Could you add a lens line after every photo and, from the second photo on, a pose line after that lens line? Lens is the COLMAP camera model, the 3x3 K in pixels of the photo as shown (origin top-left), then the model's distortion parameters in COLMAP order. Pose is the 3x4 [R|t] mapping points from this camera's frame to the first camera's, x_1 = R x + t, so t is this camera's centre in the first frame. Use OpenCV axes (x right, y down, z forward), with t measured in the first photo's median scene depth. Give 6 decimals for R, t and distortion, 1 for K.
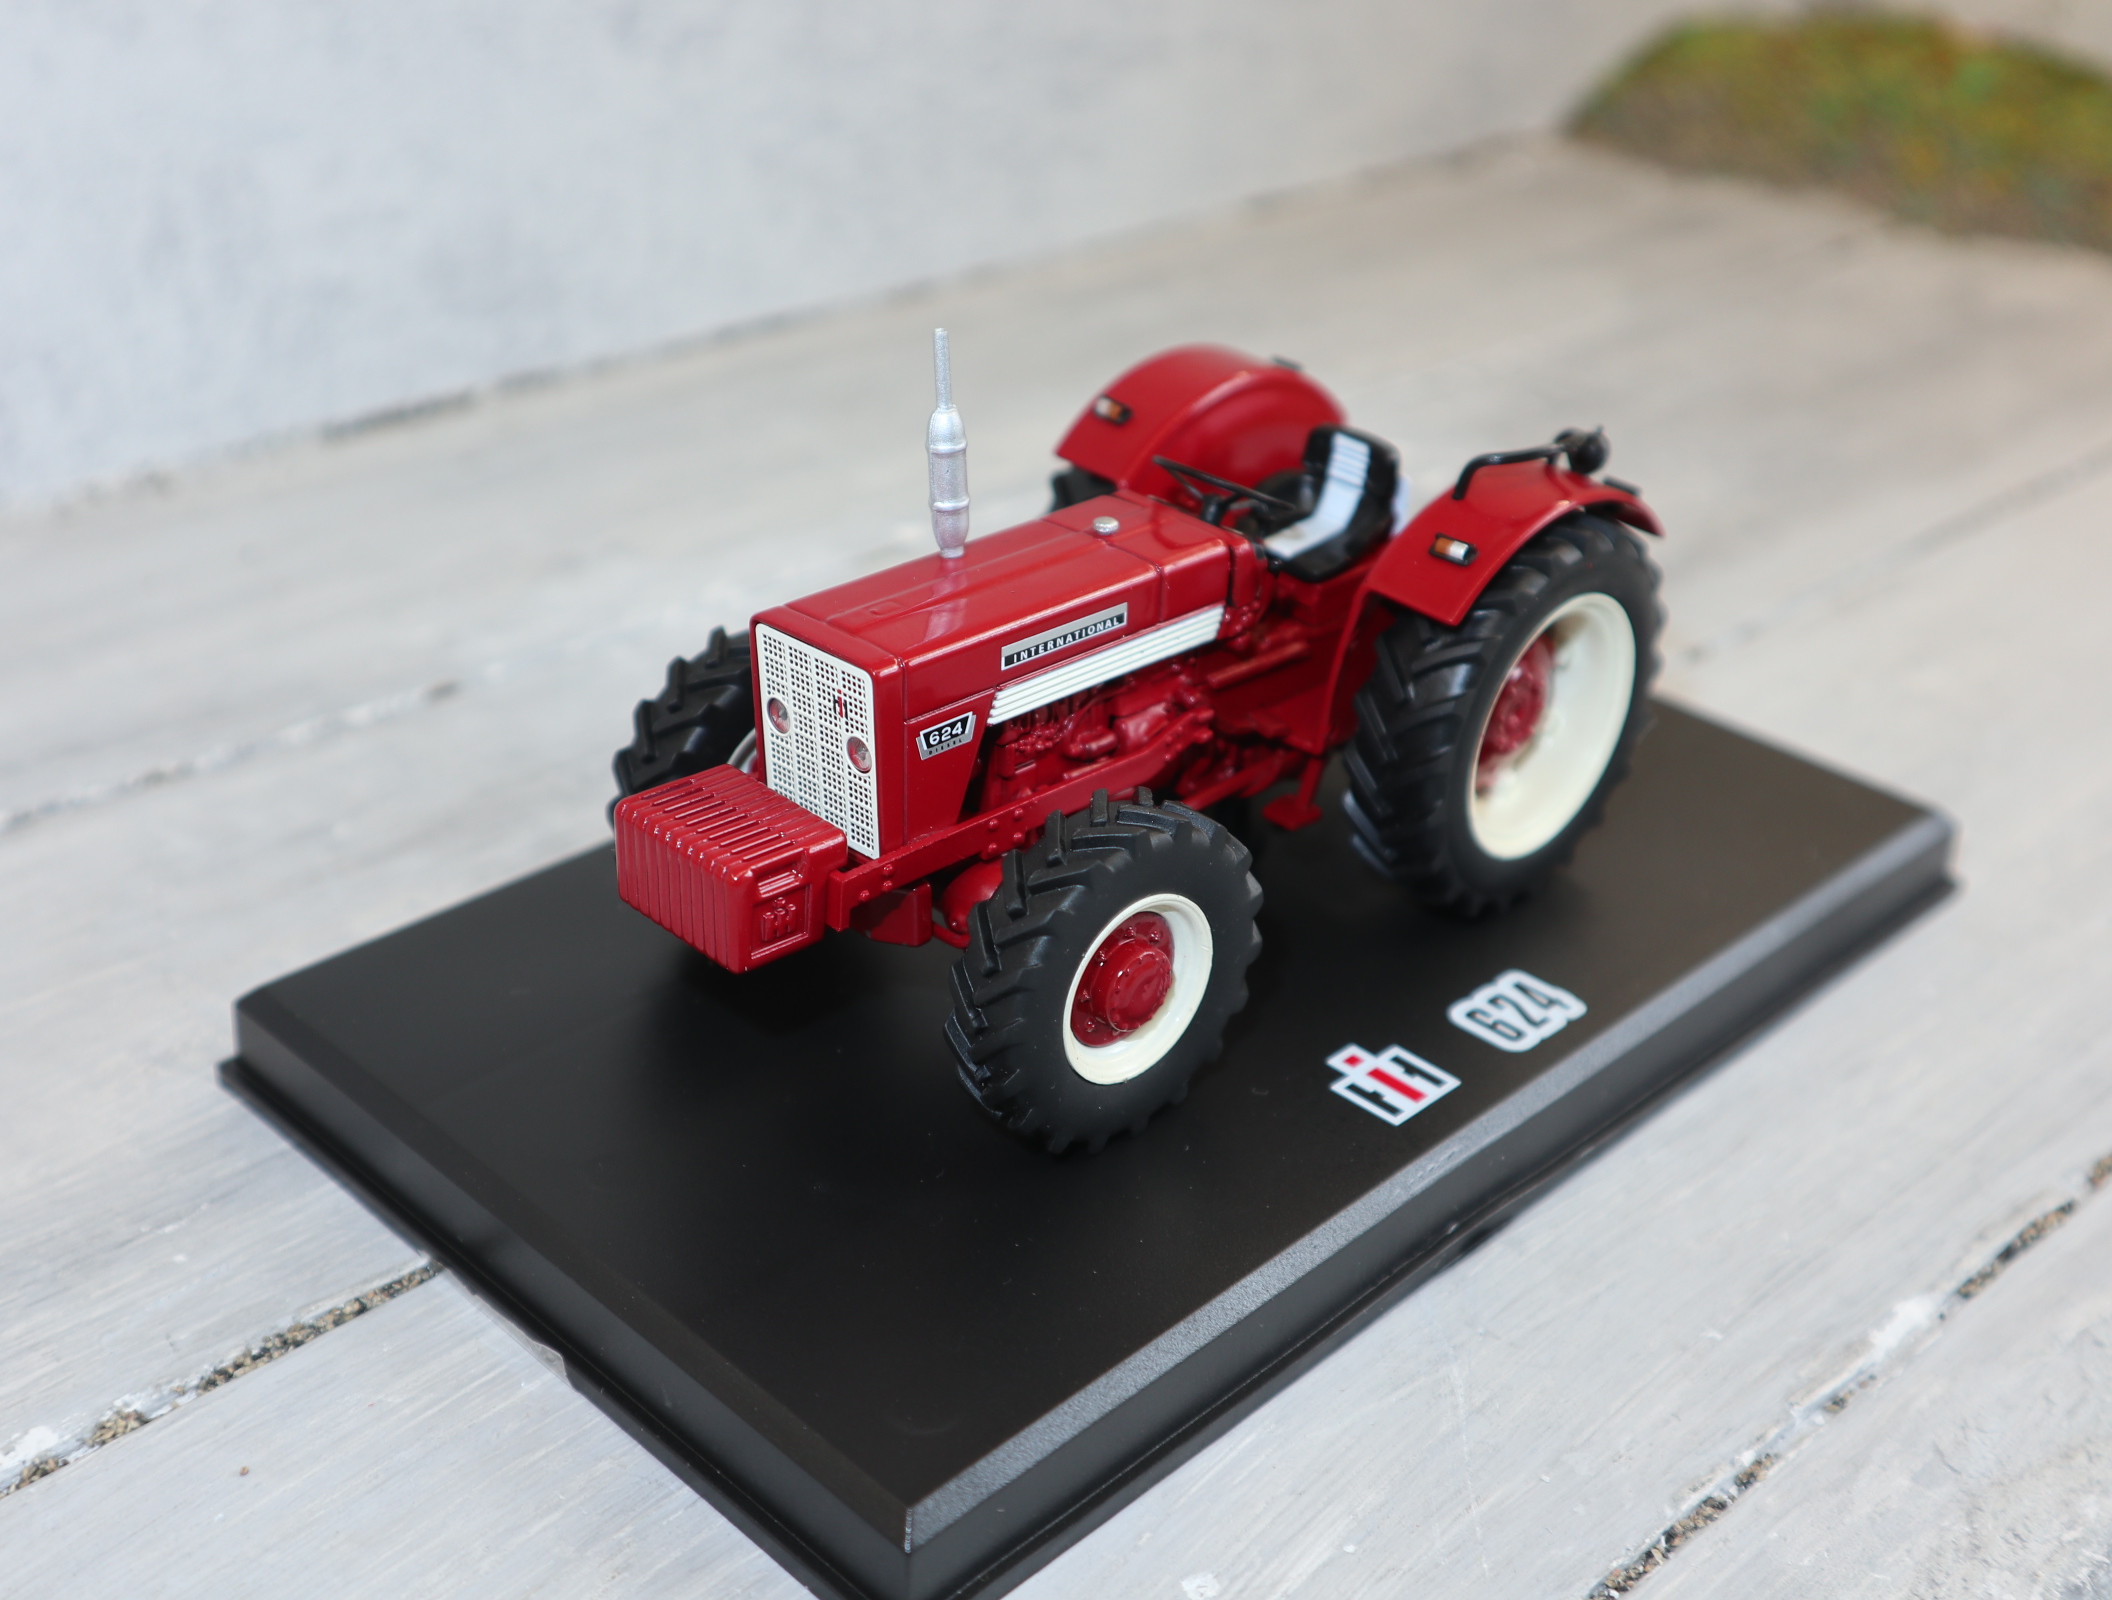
lens RADIAL K [[2434.3, 0, 1056.0], [0, 2434.3, 800.0], [0, 0, 1]] dist [0.000443, 0.057297]
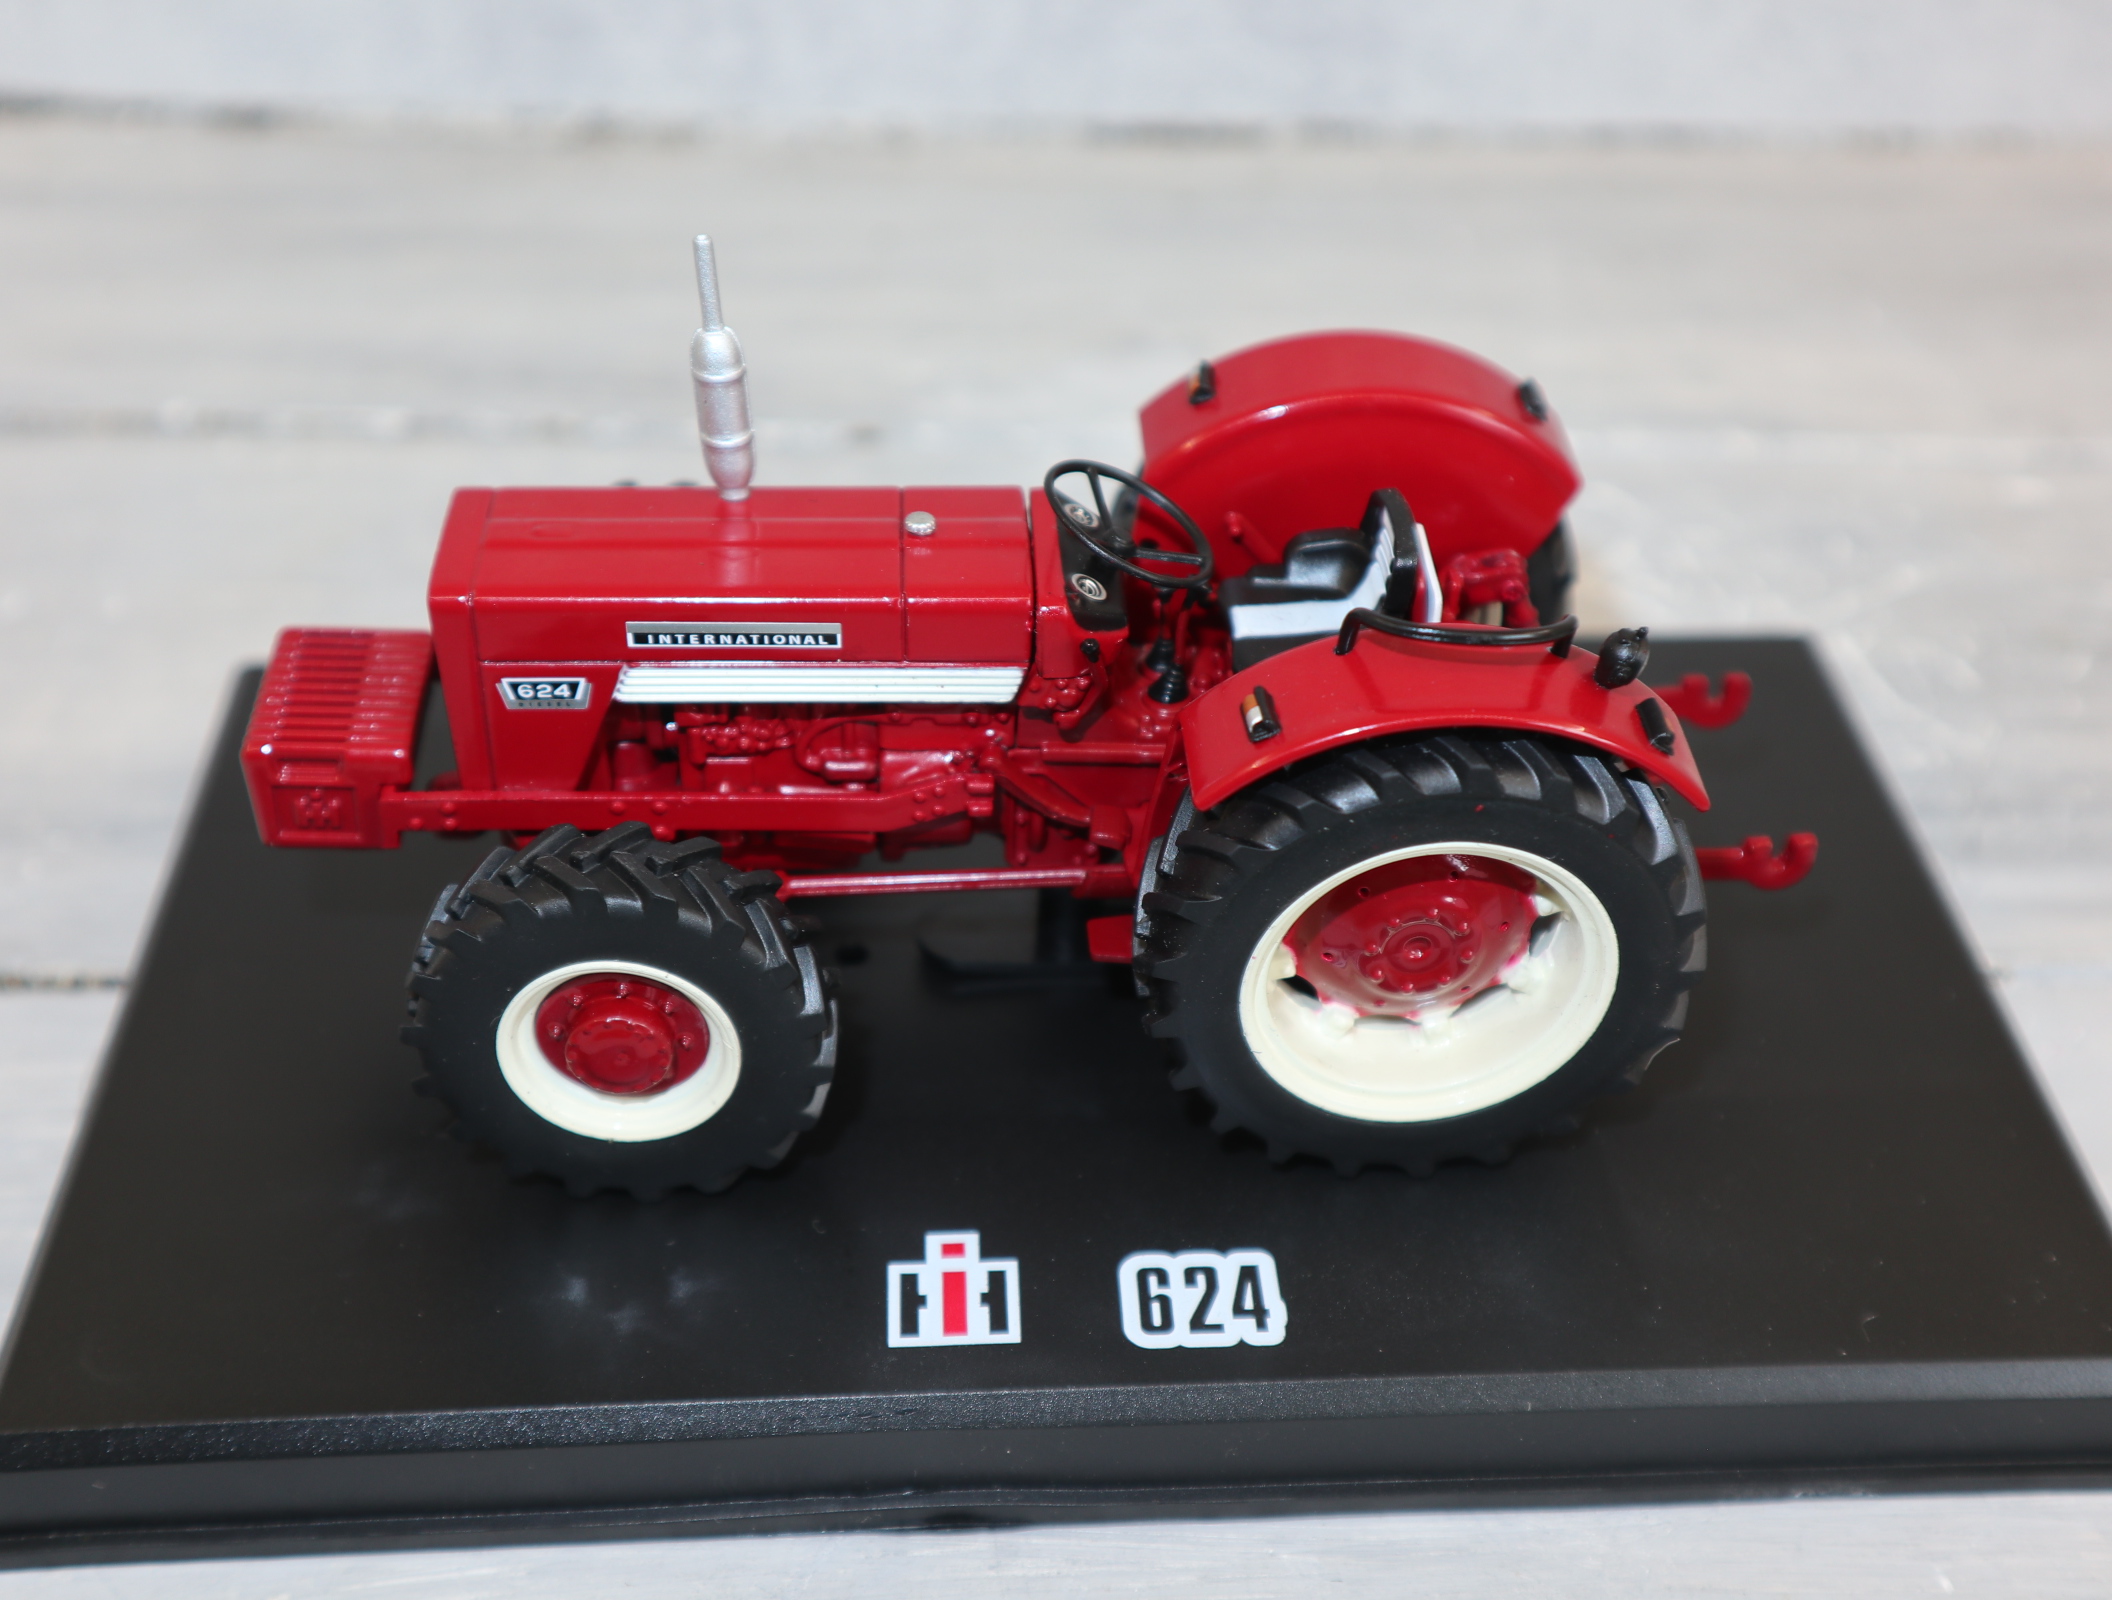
lens RADIAL K [[2524.7, 0, 1056.0], [0, 2524.7, 800.0], [0, 0, 1]] dist [0.018033, -0.029160]
pose [[0.750694, 0.397230, -0.527890, 0.529329], [-0.320928, 0.917697, 0.234174, -0.236995], [0.577464, -0.006378, 0.816391, 0.332328]]
